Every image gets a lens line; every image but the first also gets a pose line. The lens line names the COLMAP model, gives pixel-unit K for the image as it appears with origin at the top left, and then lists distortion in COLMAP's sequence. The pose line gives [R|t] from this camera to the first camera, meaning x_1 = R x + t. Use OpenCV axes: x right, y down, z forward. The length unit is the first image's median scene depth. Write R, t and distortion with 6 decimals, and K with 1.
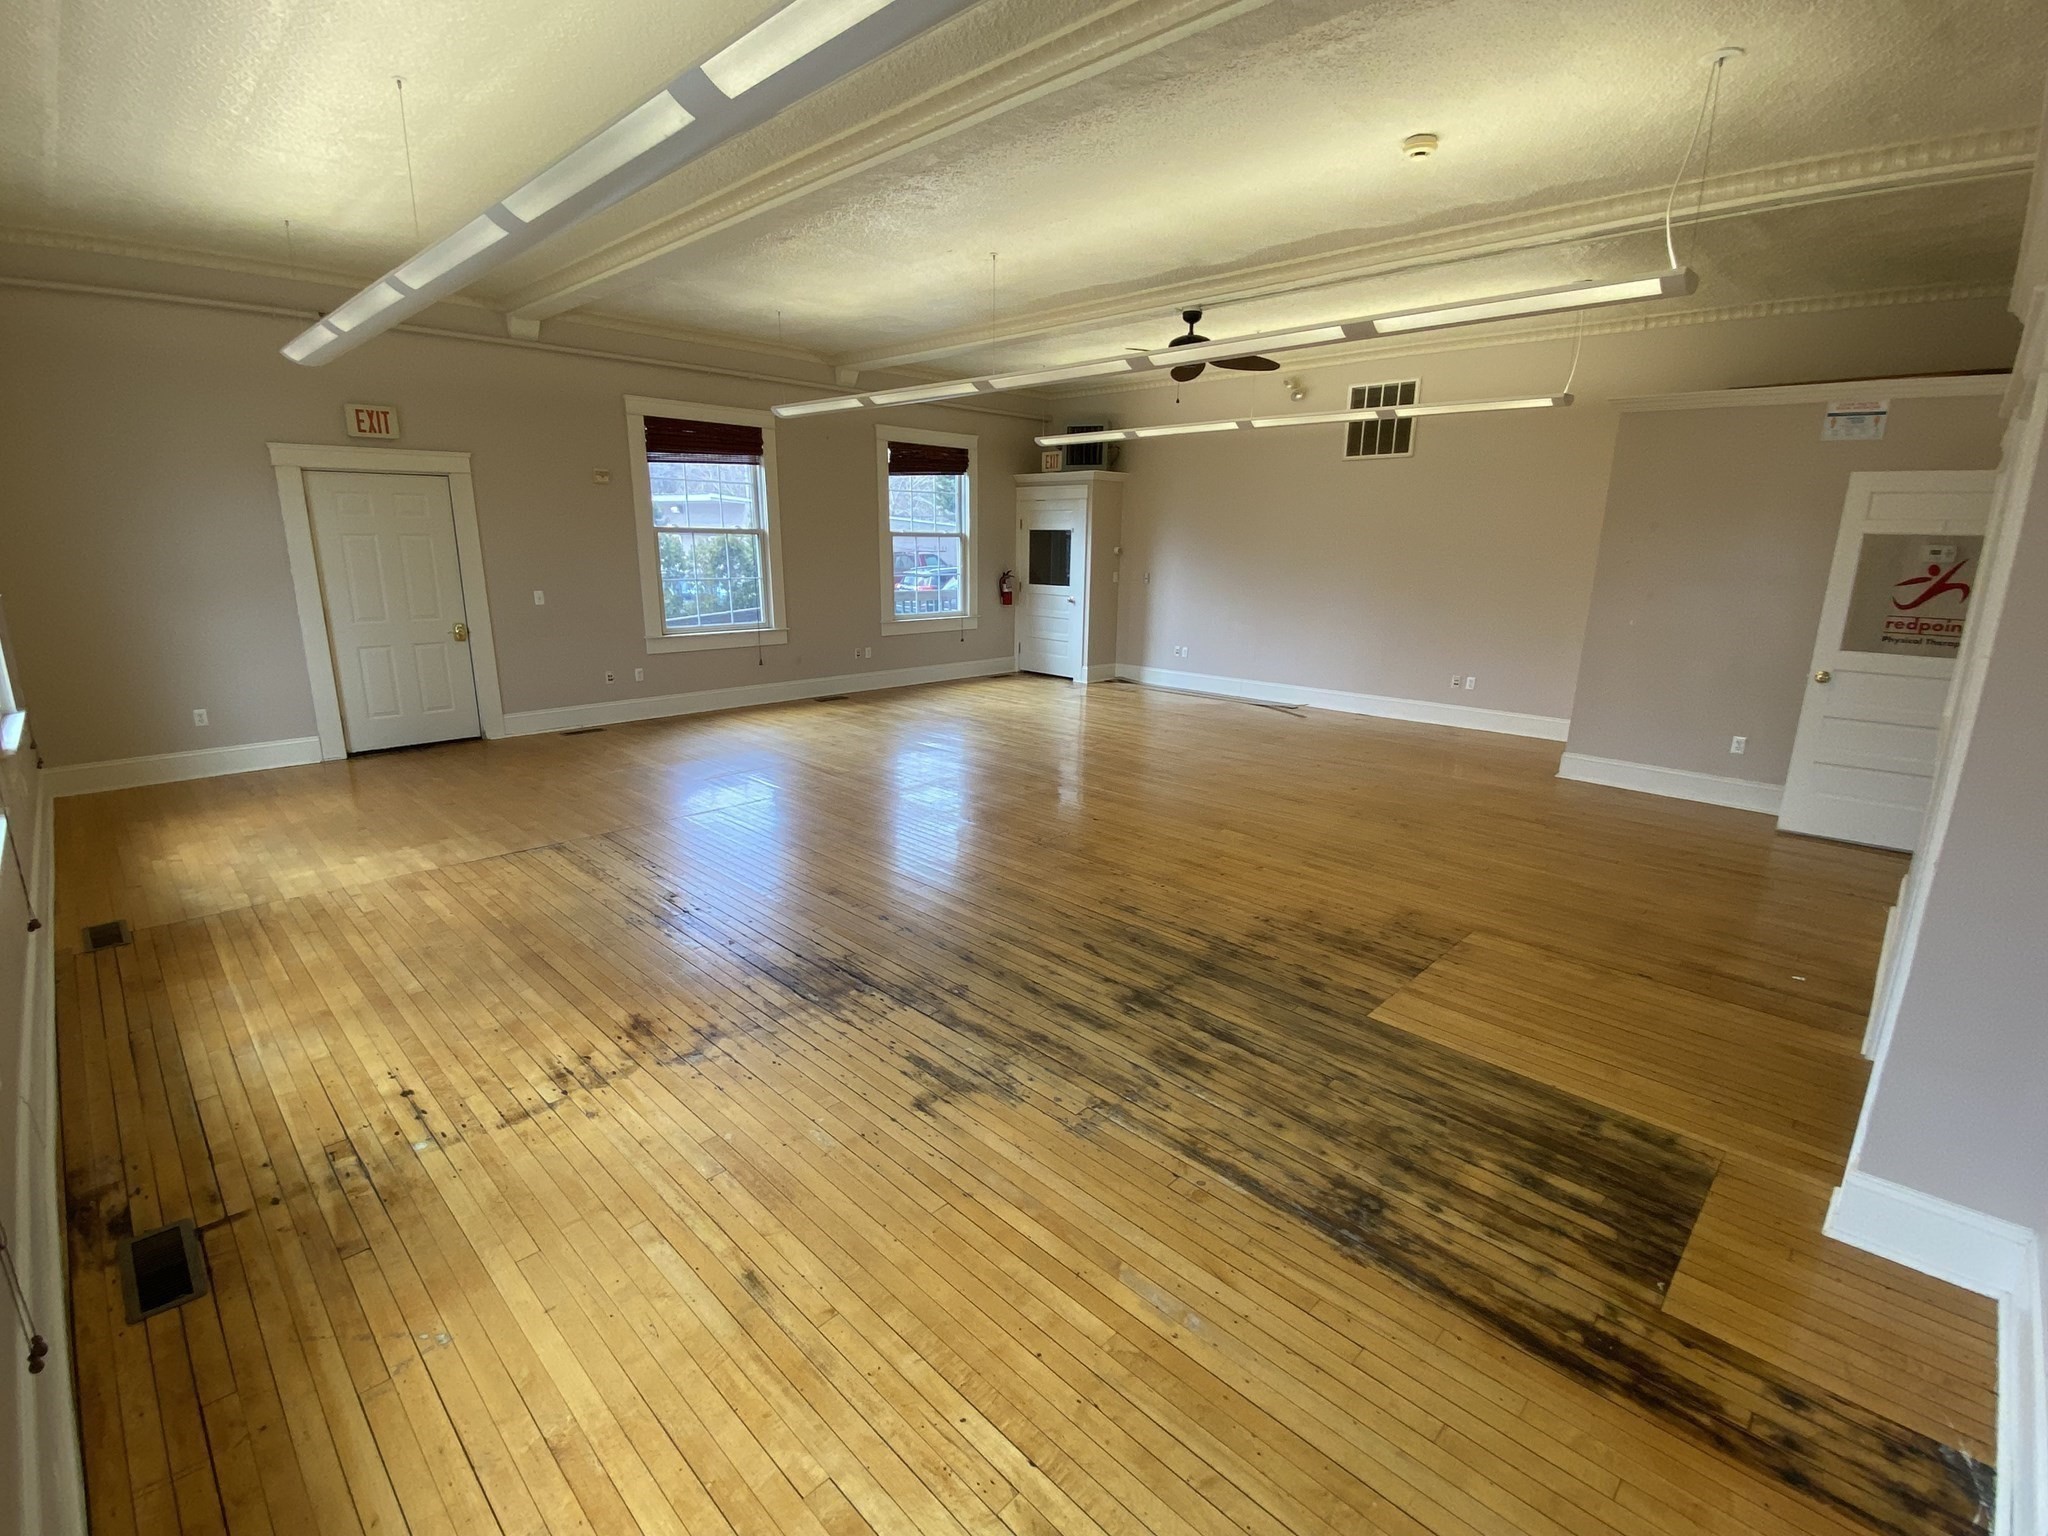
lens RADIAL K [[942.2, 0, 1017.7], [0, 942.2, 769.0], [0, 0, 1]] dist [0.015841, -0.017312]
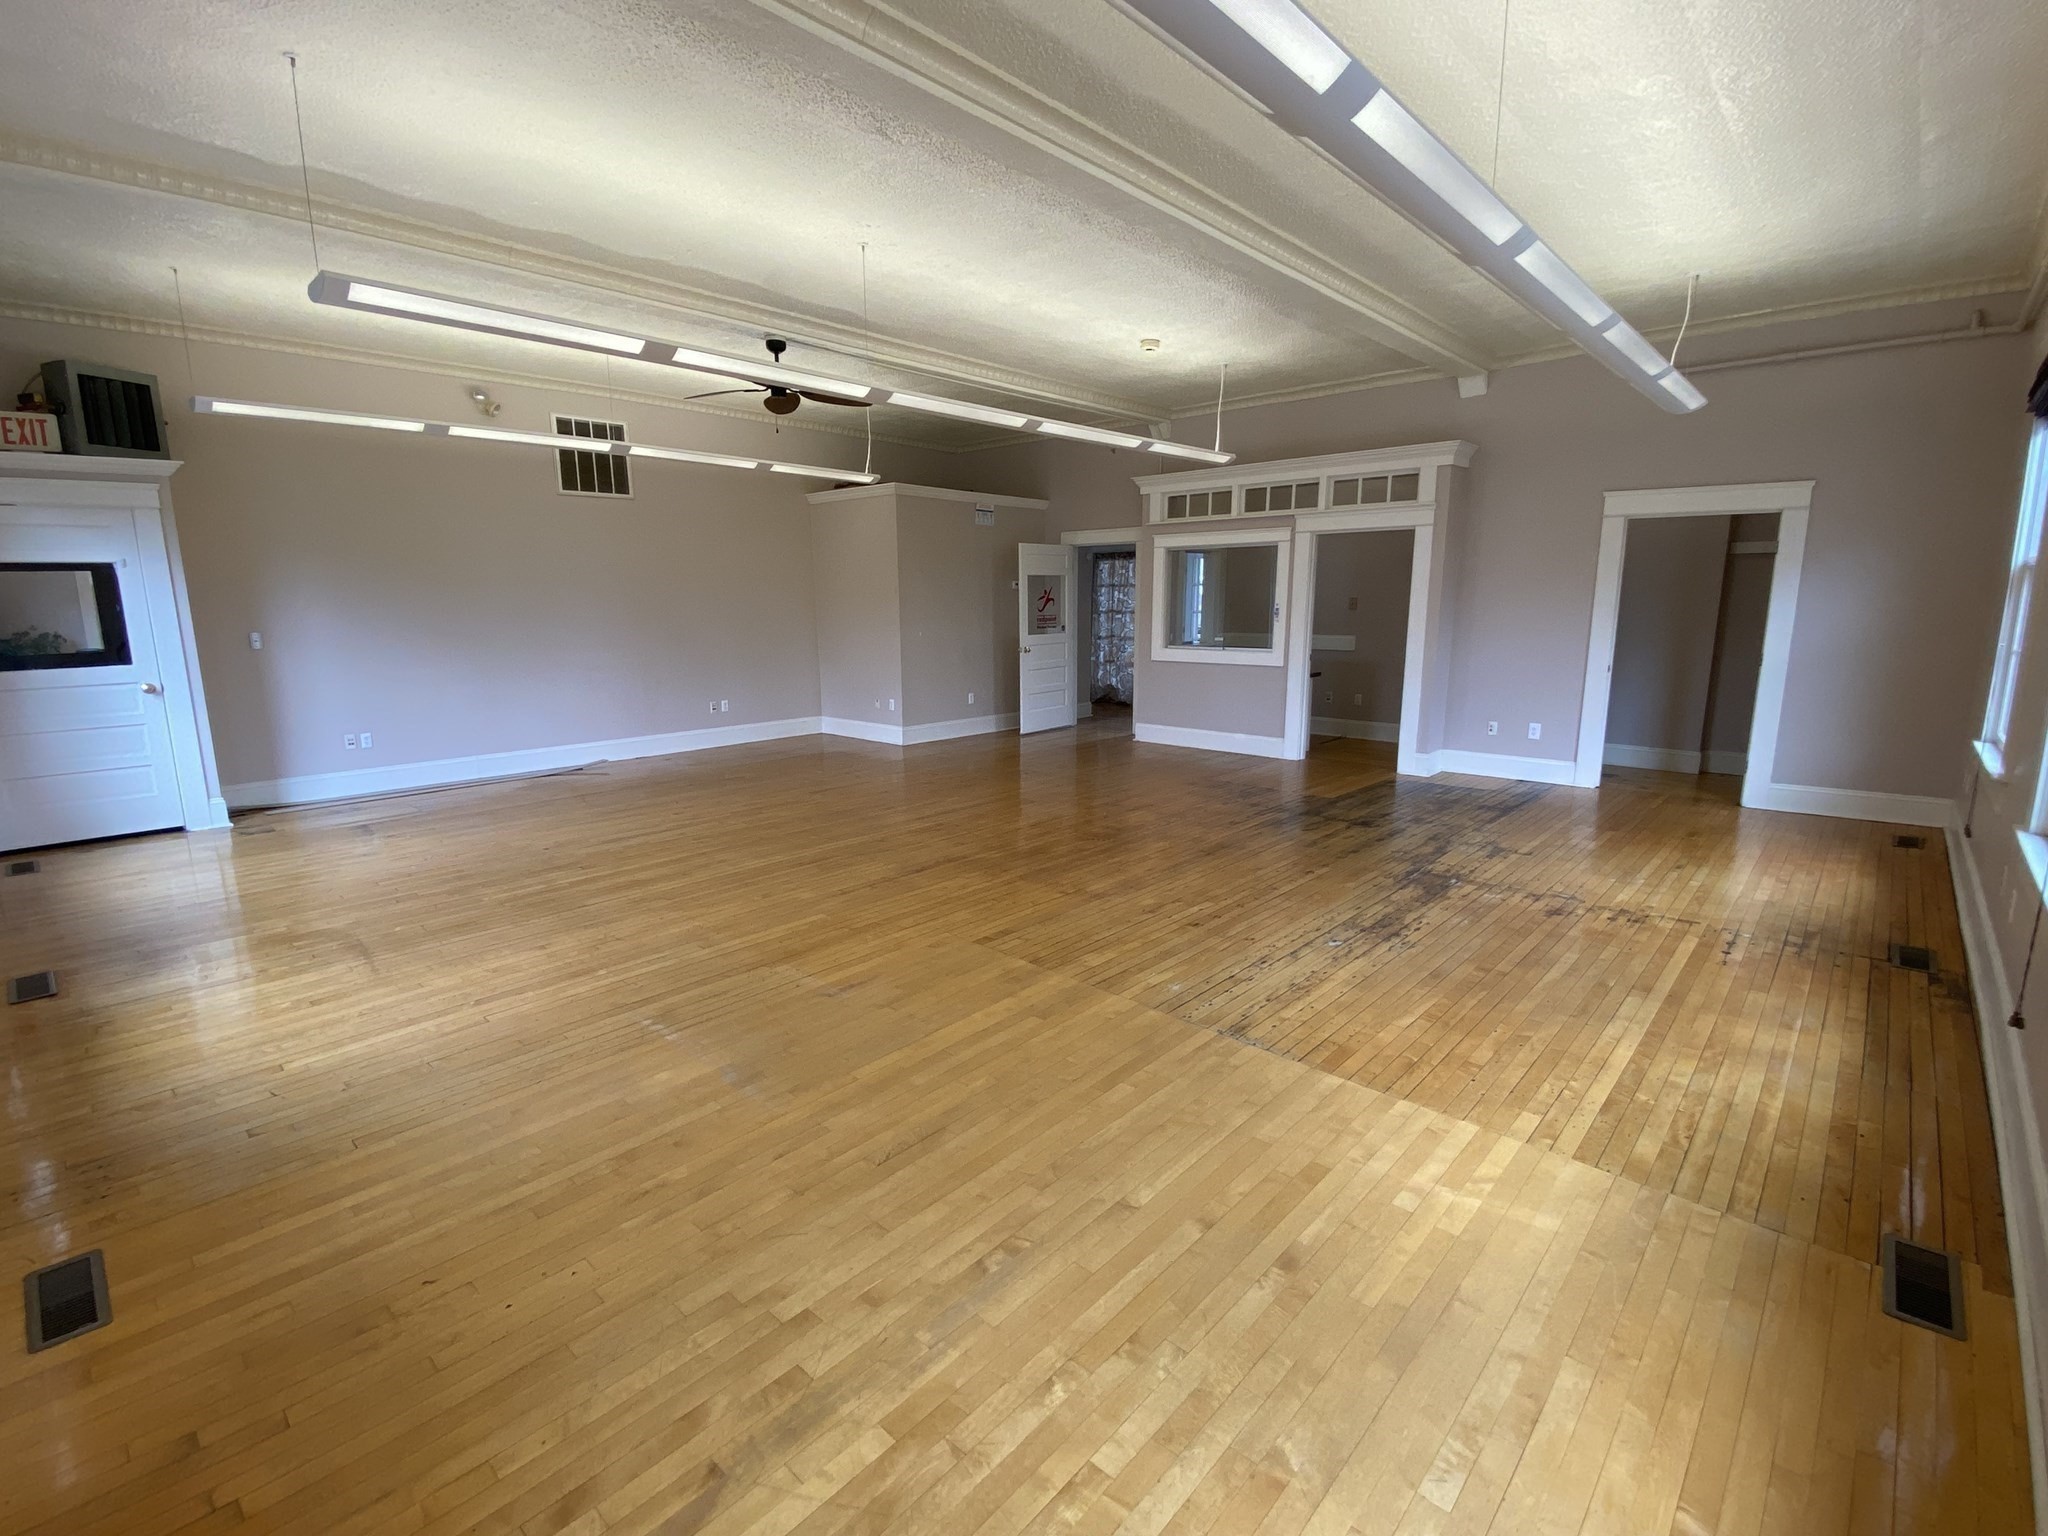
lens RADIAL K [[942.2, 0, 1028.5], [0, 942.2, 766.7], [0, 0, 1]] dist [0.015841, -0.017312]
pose [[-0.046037, -0.191046, 0.980501, -0.853879], [0.244066, 0.949643, 0.196493, -0.199920], [-0.968665, 0.248353, 0.002909, 0.858043]]
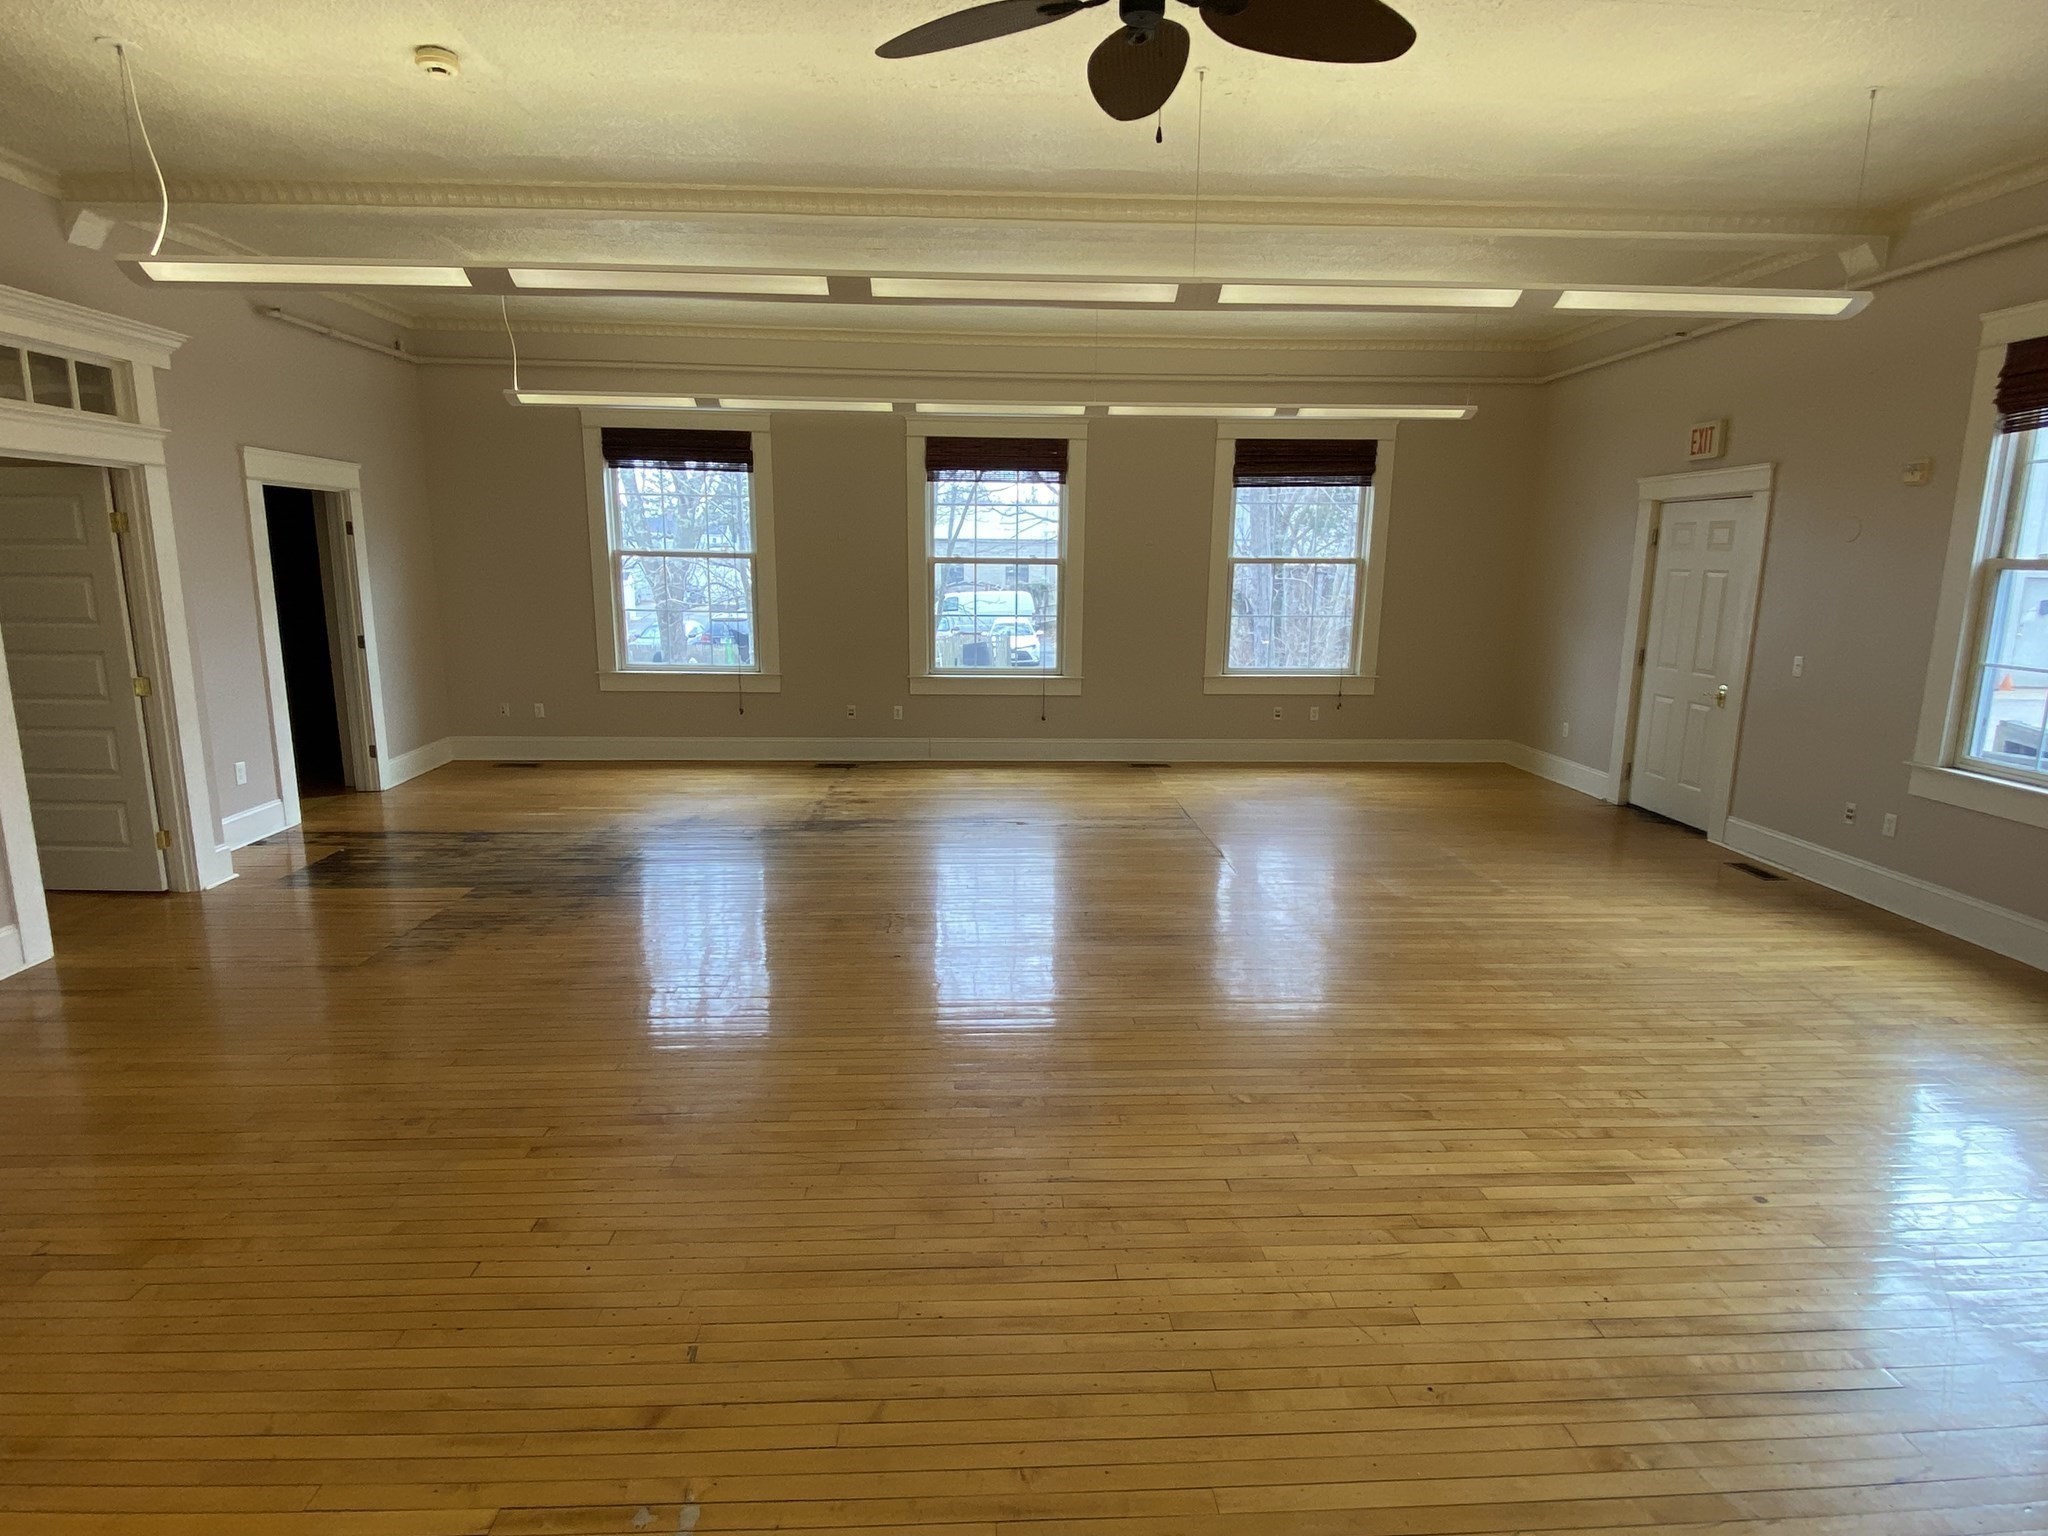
lens RADIAL K [[1068.0, 0, 1011.7], [0, 1068.0, 753.8], [0, 0, 1]] dist [0.019268, -0.005087]
pose [[-0.680398, 0.114576, -0.723831, 0.504688], [-0.191957, 0.925354, 0.326914, -0.313709], [0.707256, 0.361376, -0.607615, 1.294092]]
